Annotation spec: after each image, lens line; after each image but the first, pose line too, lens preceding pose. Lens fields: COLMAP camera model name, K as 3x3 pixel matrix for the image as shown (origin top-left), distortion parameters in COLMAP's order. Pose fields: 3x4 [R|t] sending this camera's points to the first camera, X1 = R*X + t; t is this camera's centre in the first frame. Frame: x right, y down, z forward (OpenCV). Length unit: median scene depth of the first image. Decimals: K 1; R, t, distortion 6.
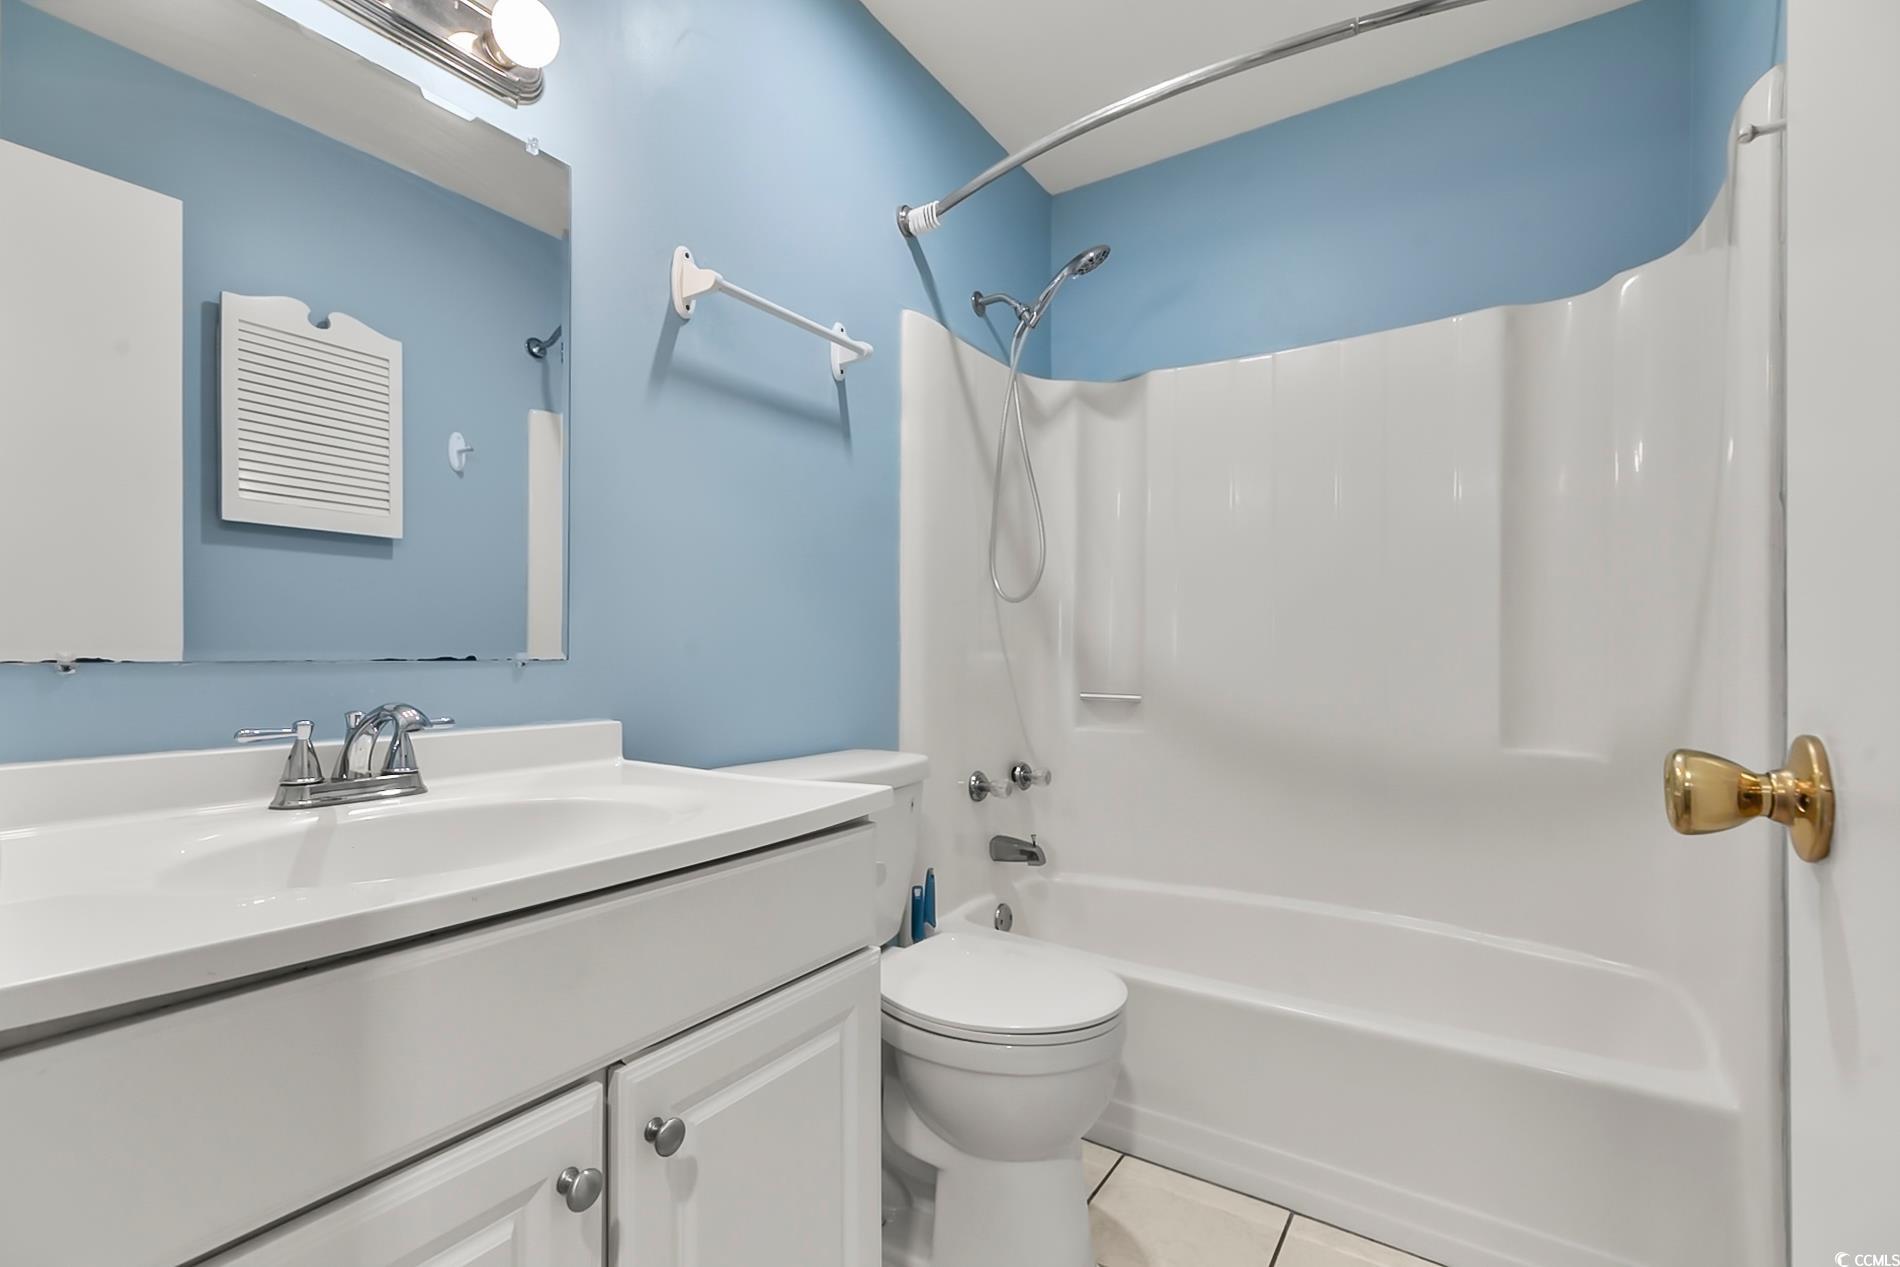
lens RADIAL K [[847.6, 0, 956.8], [0, 847.6, 648.1], [0, 0, 1]] dist [-0.001651, -0.000436]
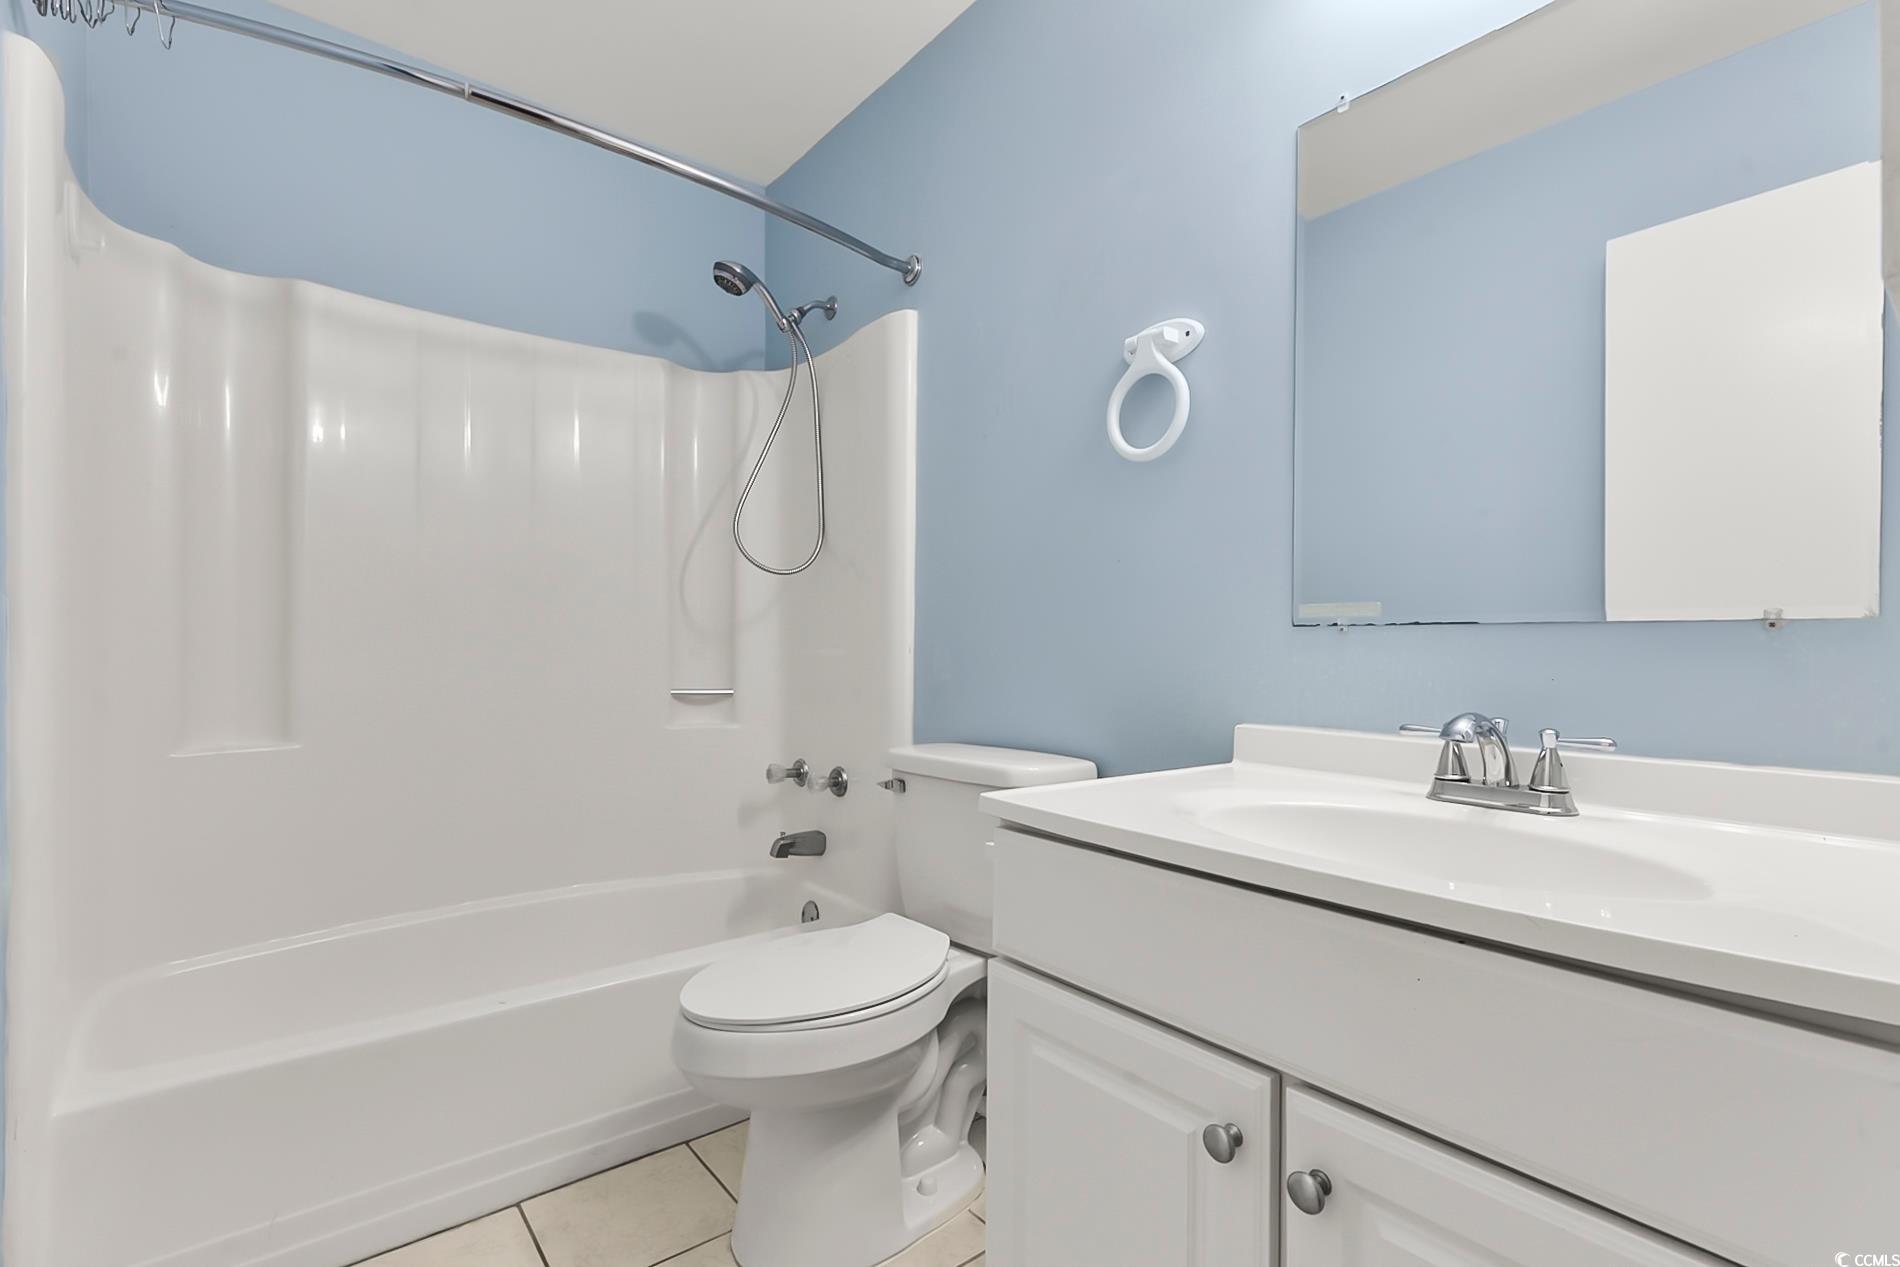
lens RADIAL K [[857.0, 0, 948.2], [0, 857.0, 662.7], [0, 0, 1]] dist [0.000780, 0.000058]
pose [[-0.300907, 0.003316, -0.953648, 0.503388], [0.004413, 0.999988, 0.002085, -0.002422], [0.953643, -0.003581, -0.300918, 0.674382]]
